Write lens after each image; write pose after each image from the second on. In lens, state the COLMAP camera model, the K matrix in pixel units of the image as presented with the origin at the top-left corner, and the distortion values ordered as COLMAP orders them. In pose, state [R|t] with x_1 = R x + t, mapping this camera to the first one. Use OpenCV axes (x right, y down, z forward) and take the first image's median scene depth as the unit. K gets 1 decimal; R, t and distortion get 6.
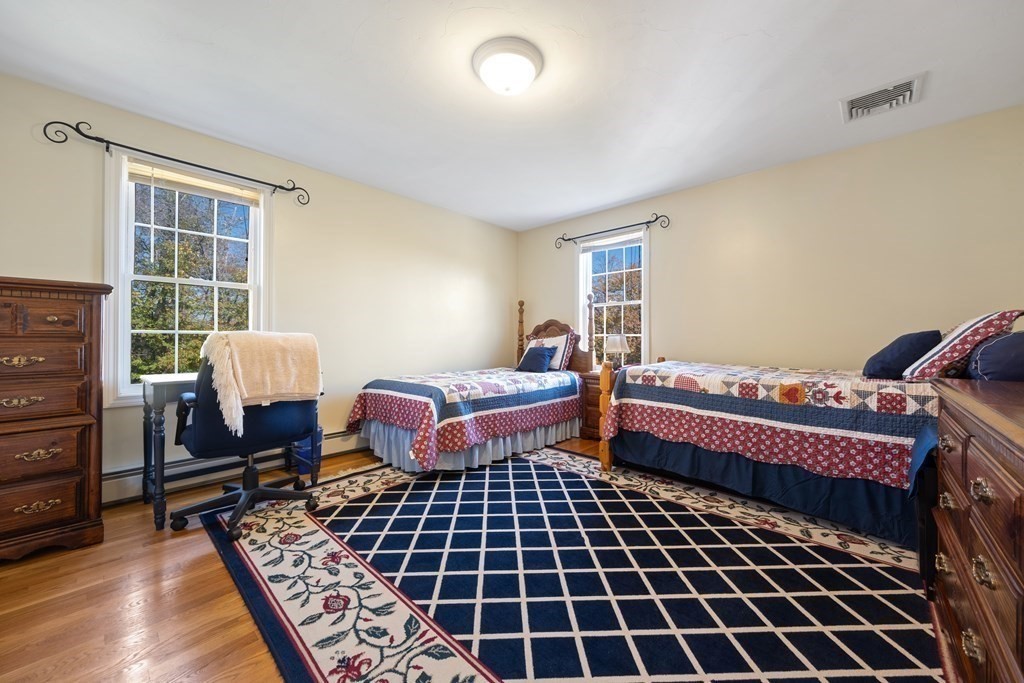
lens RADIAL K [[386.3, 0, 504.9], [0, 386.3, 332.6], [0, 0, 1]] dist [0.003942, 0.000709]
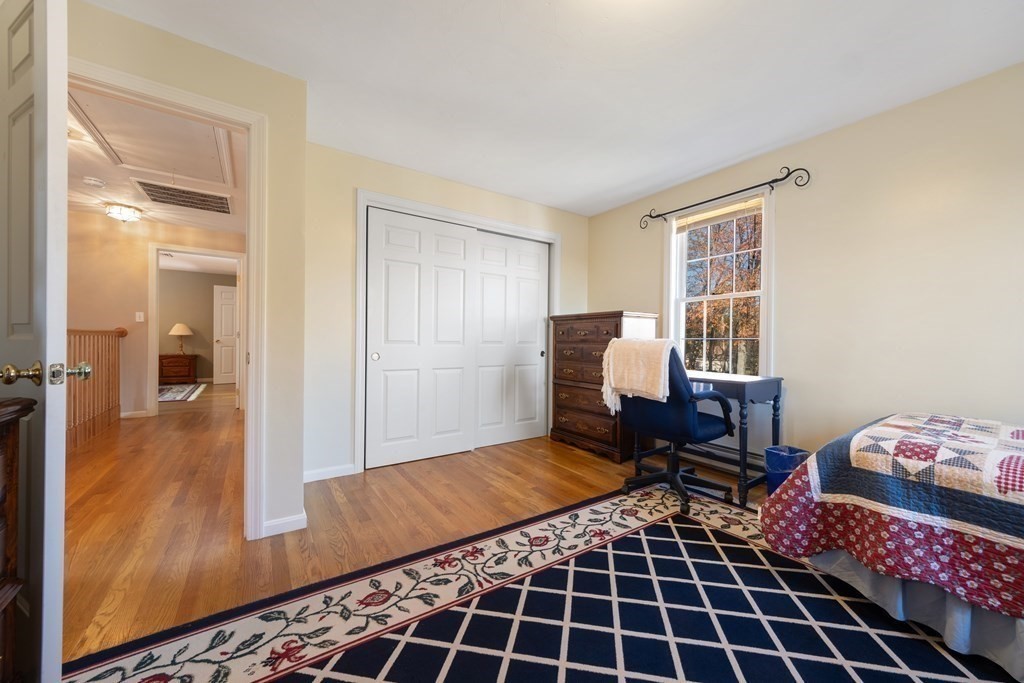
lens RADIAL K [[386.3, 0, 535.3], [0, 386.3, 340.7], [0, 0, 1]] dist [0.003942, 0.000709]
pose [[-0.187598, -0.002577, -0.982242, 0.631316], [0.002181, 0.999993, -0.003040, 0.008976], [0.982243, -0.002712, -0.187591, 0.892020]]
